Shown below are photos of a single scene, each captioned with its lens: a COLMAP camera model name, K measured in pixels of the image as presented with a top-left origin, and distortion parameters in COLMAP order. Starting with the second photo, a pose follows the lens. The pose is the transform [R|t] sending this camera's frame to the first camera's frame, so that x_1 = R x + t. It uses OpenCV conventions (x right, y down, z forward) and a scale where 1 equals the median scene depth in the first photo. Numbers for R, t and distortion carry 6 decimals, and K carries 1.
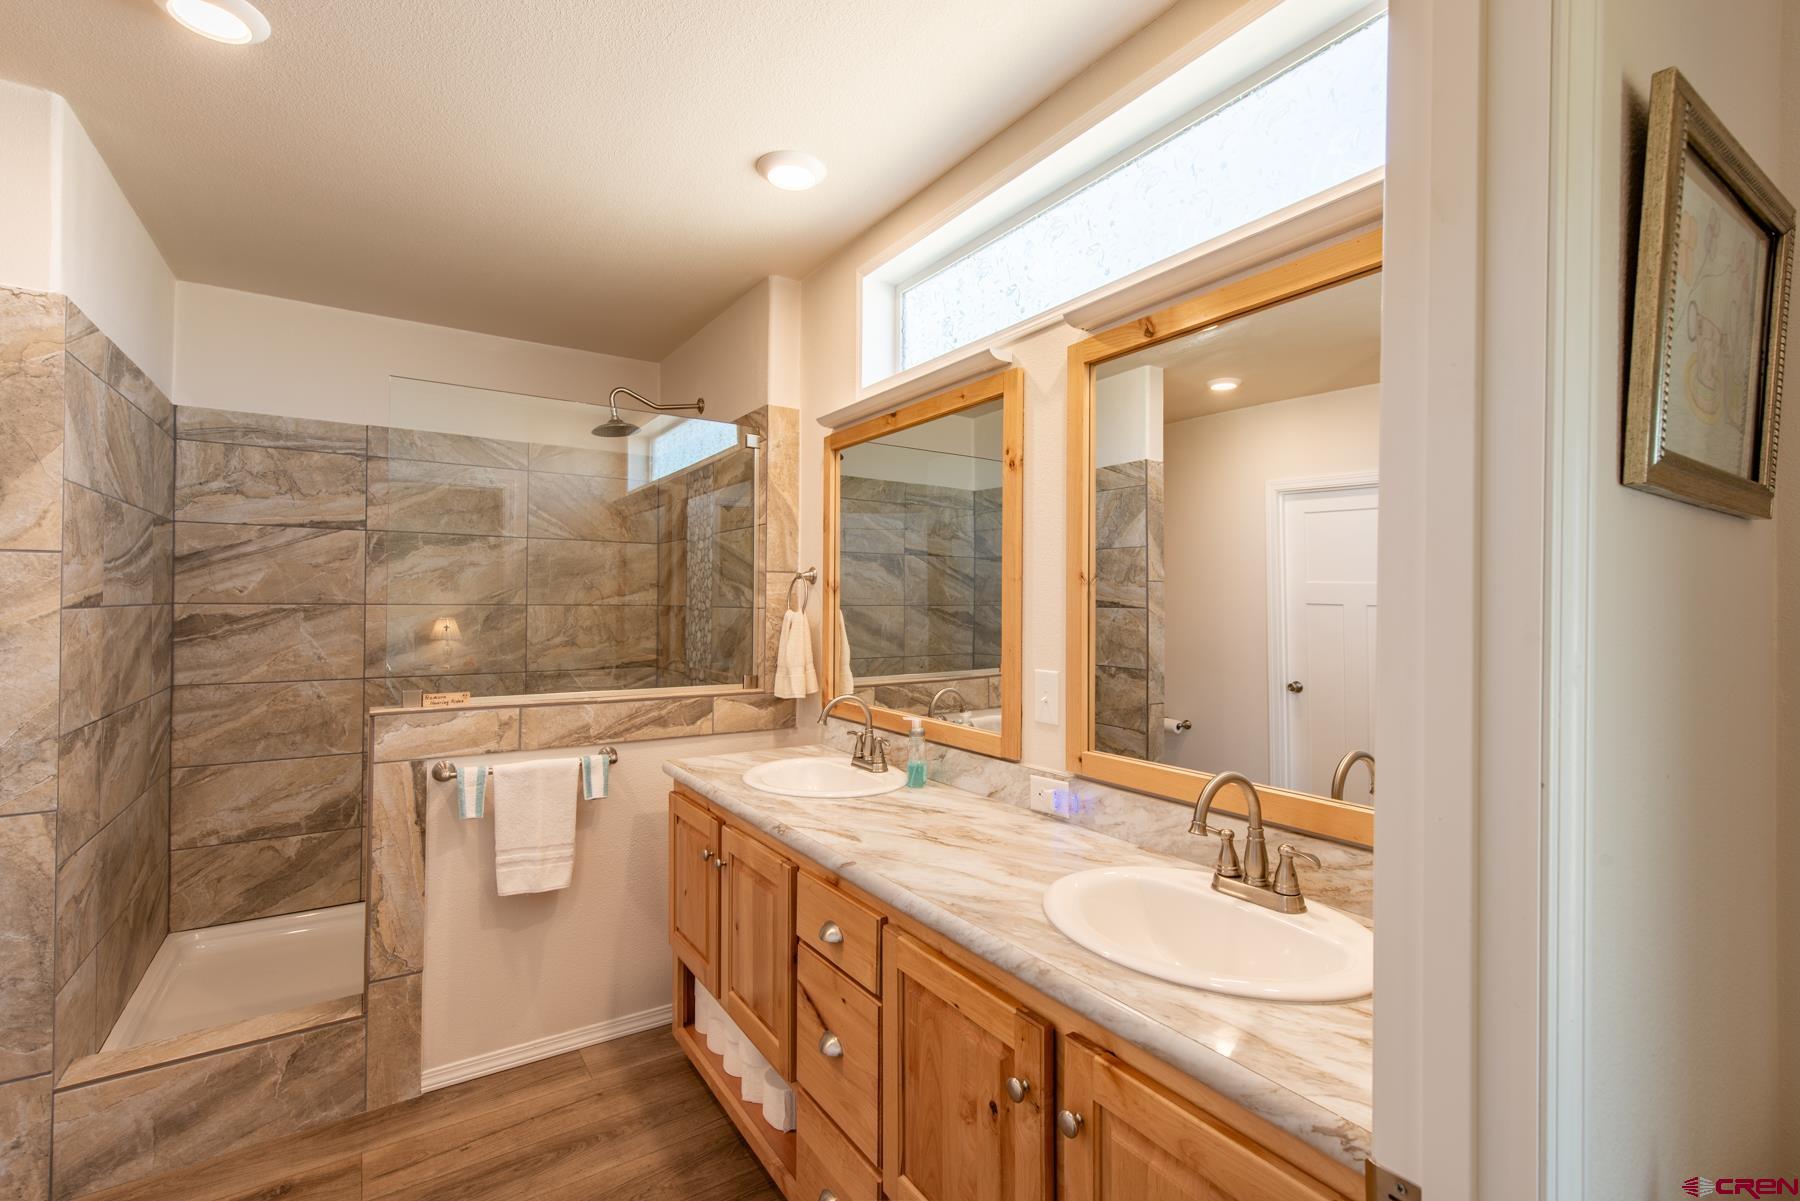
lens RADIAL K [[813.4, 0, 907.2], [0, 813.4, 598.3], [0, 0, 1]] dist [0.013543, -0.002296]
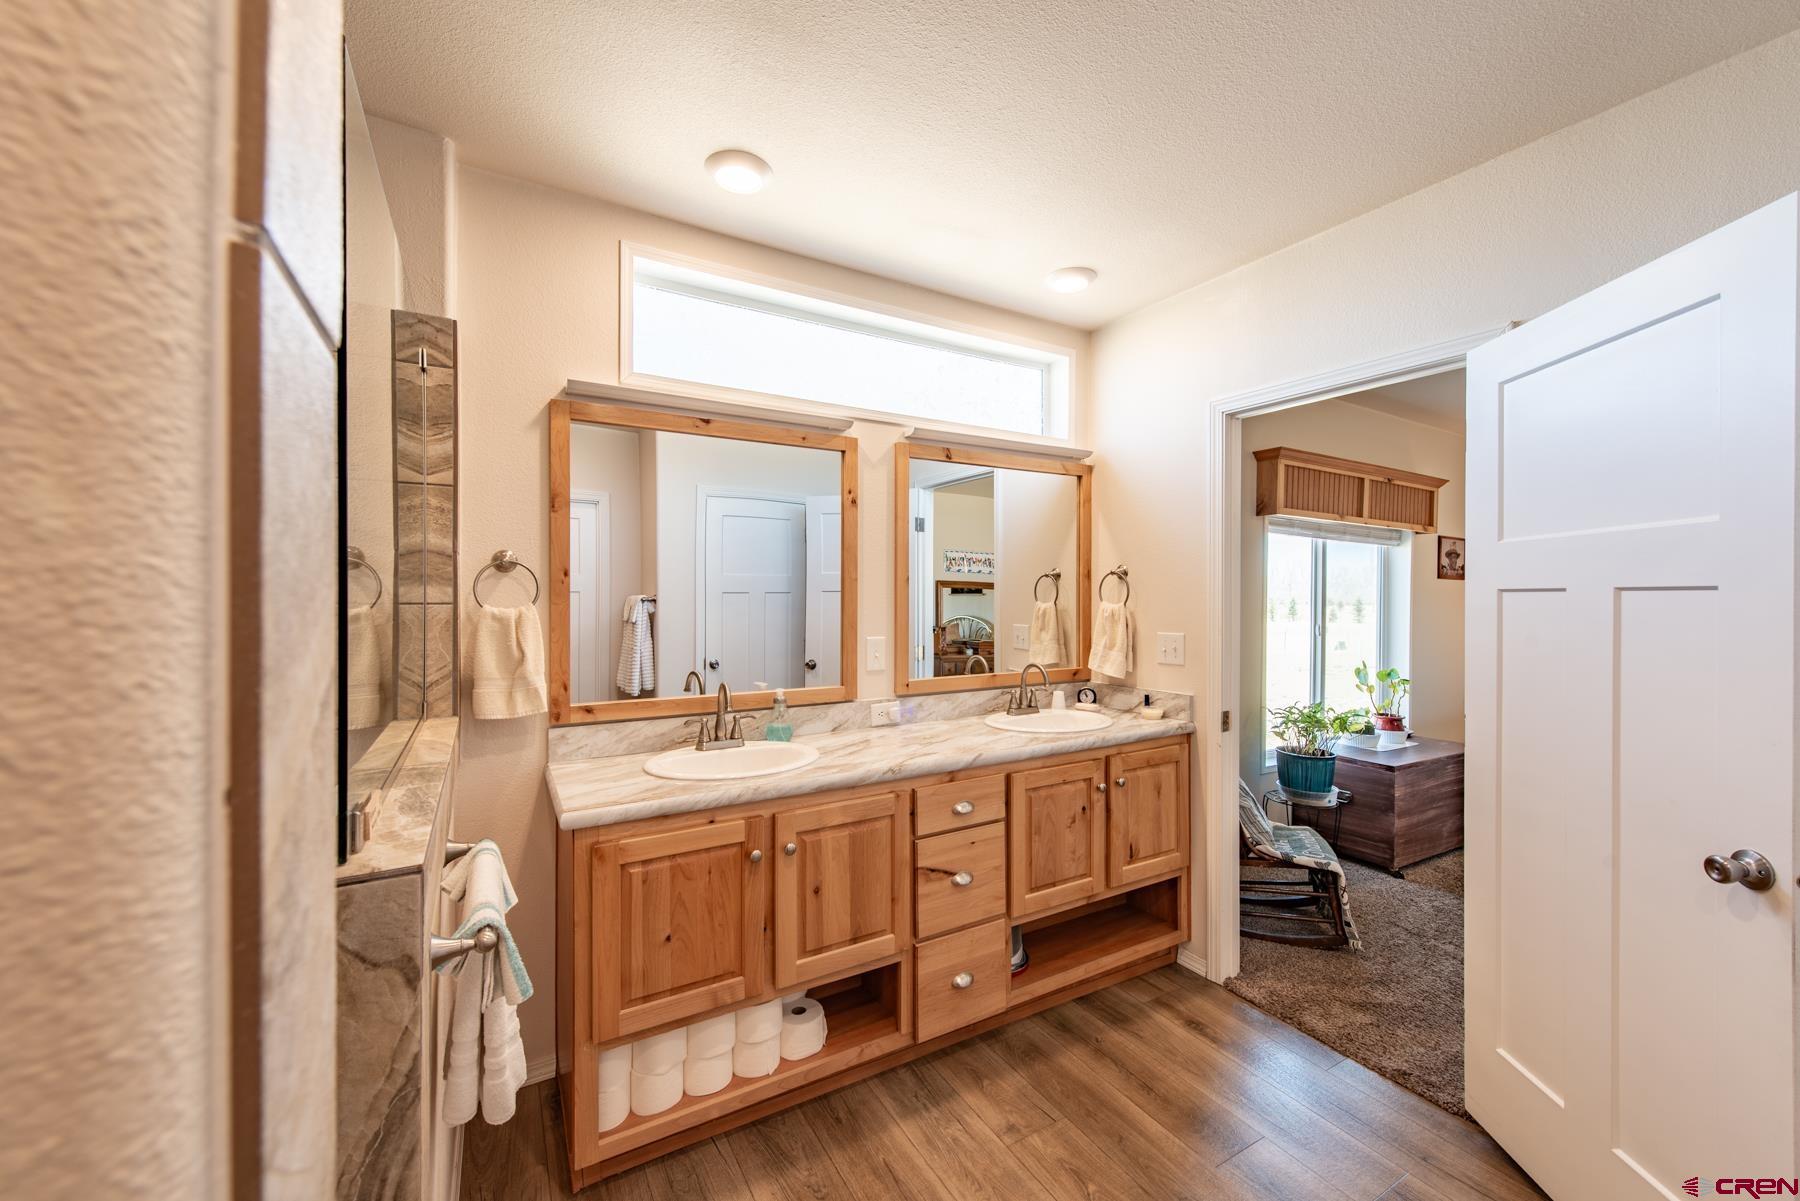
lens RADIAL K [[700.7, 0, 906.6], [0, 700.7, 605.5], [0, 0, 1]] dist [0.011233, -0.002353]
pose [[0.063960, -0.018387, 0.997783, -1.378063], [-0.001908, 0.999826, 0.018547, 0.002653], [-0.997951, -0.003090, 0.063914, 0.992318]]
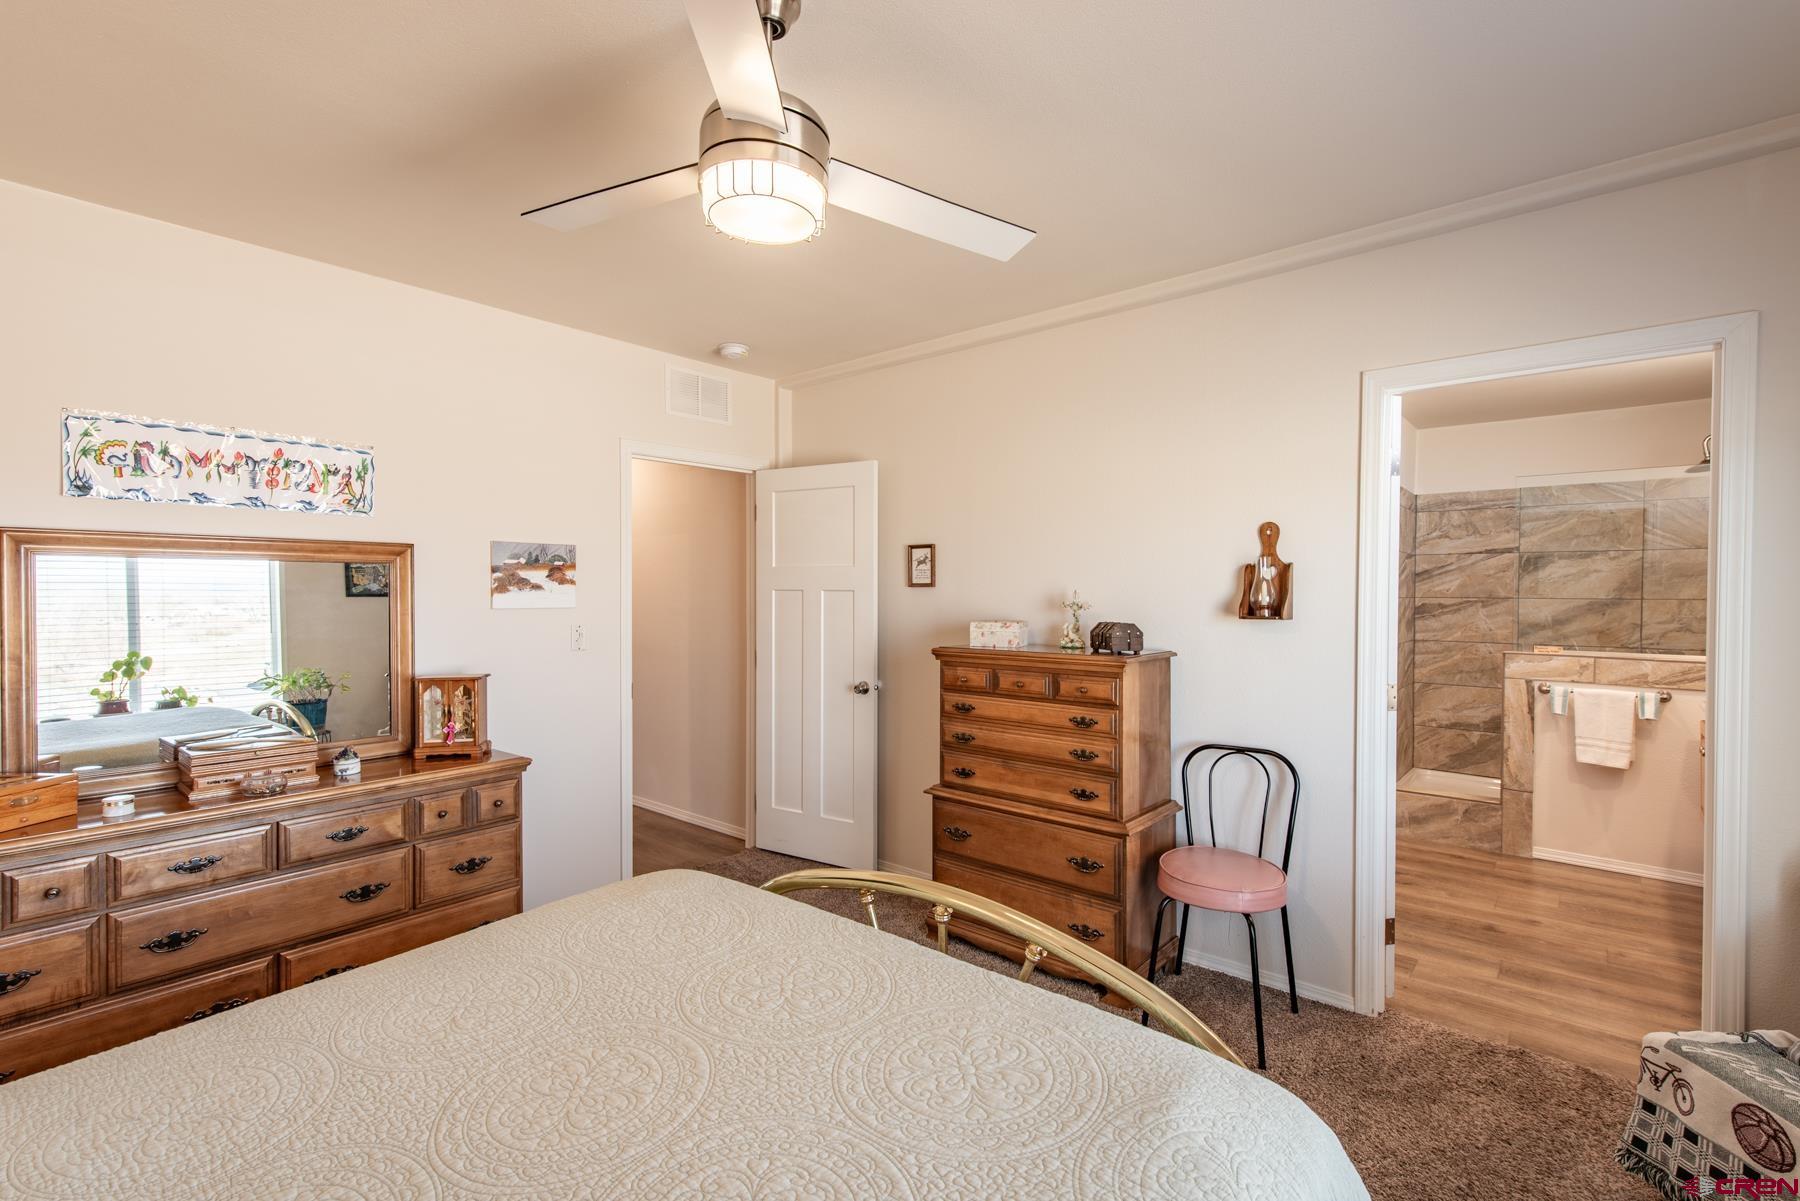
lens RADIAL K [[813.4, 0, 899.2], [0, 813.4, 600.7], [0, 0, 1]] dist [0.013543, -0.002296]
pose [[0.276976, 0.004538, -0.960866, 0.619998], [0.000827, 0.999987, 0.004961, 0.003281], [0.960876, -0.002169, 0.276969, -0.700772]]
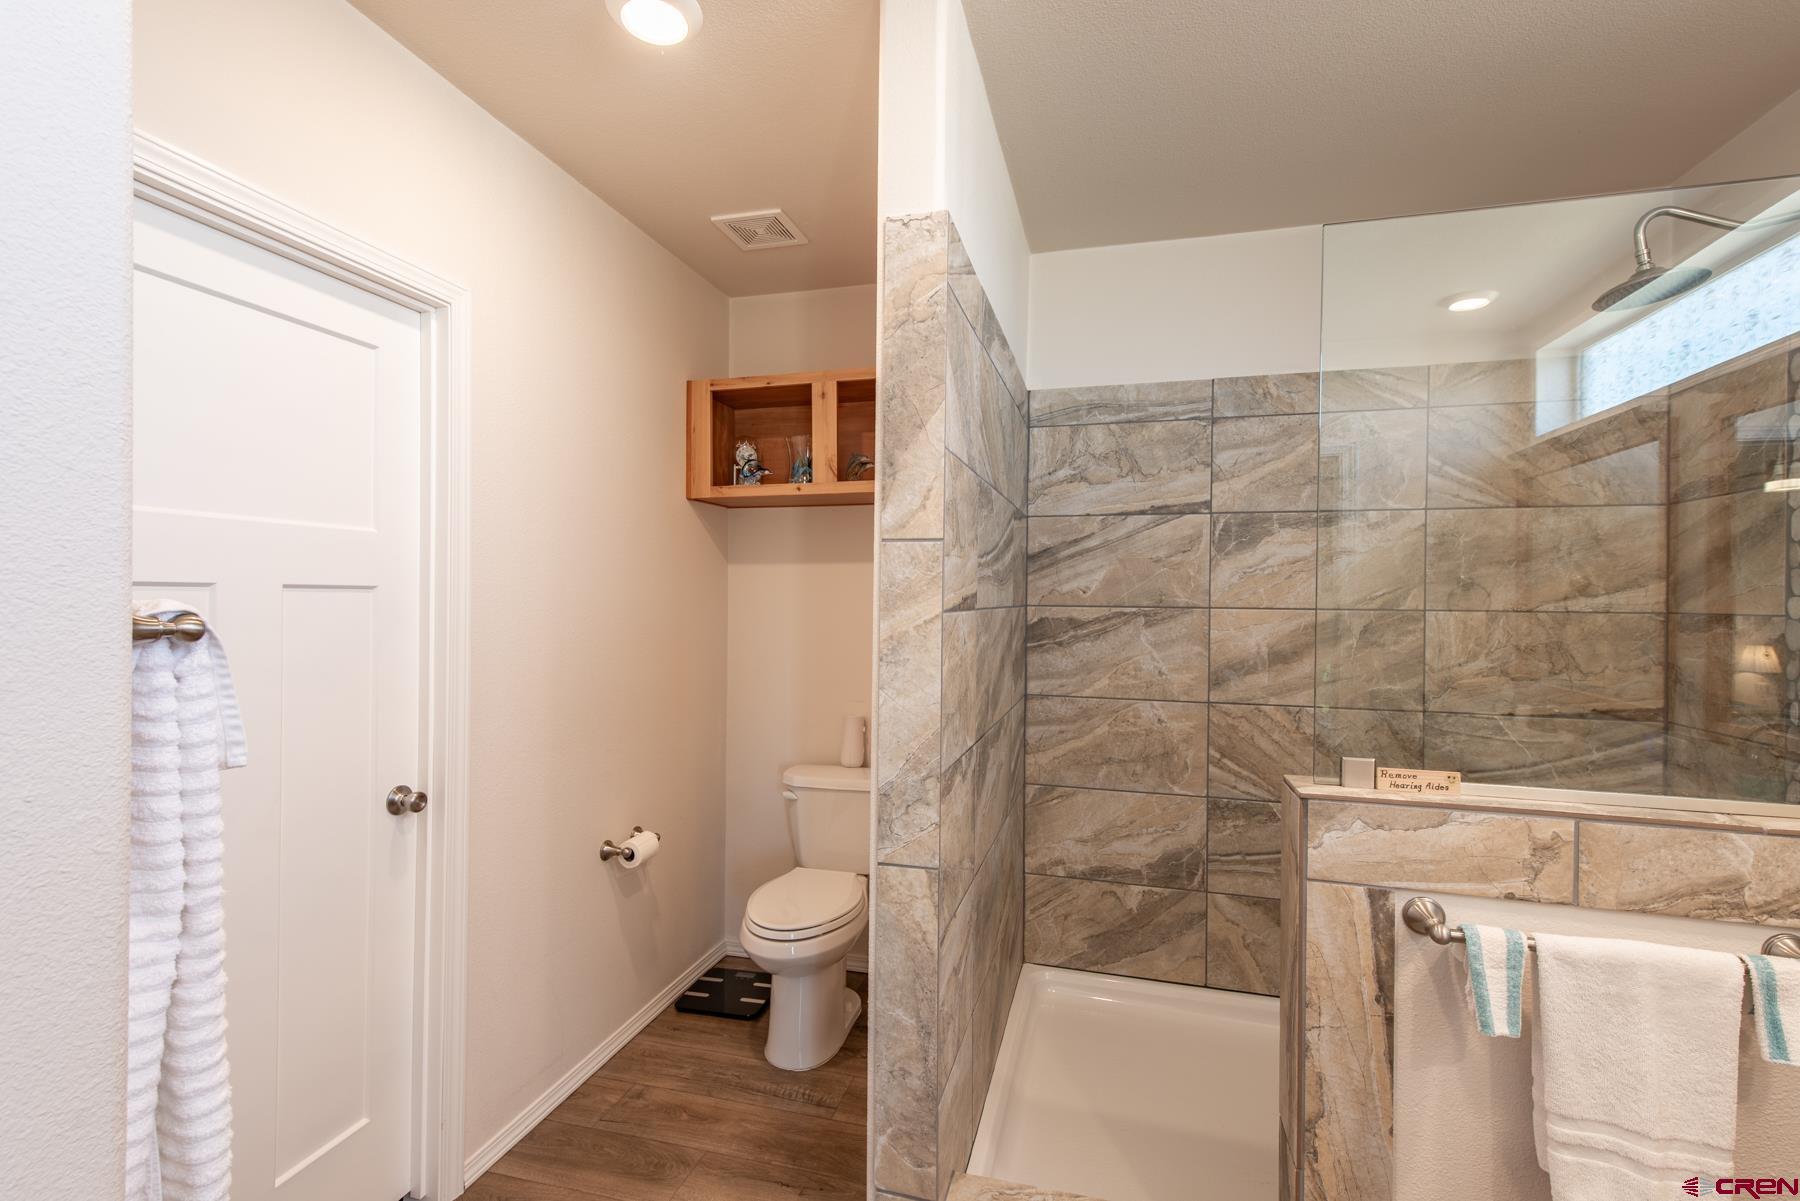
lens RADIAL K [[813.4, 0, 899.3], [0, 813.4, 598.8], [0, 0, 1]] dist [0.013543, -0.002296]
pose [[0.656366, -0.000787, -0.754443, -0.297010], [-0.001607, 0.999996, -0.002441, 0.001102], [0.754441, 0.002815, 0.656362, 0.290618]]
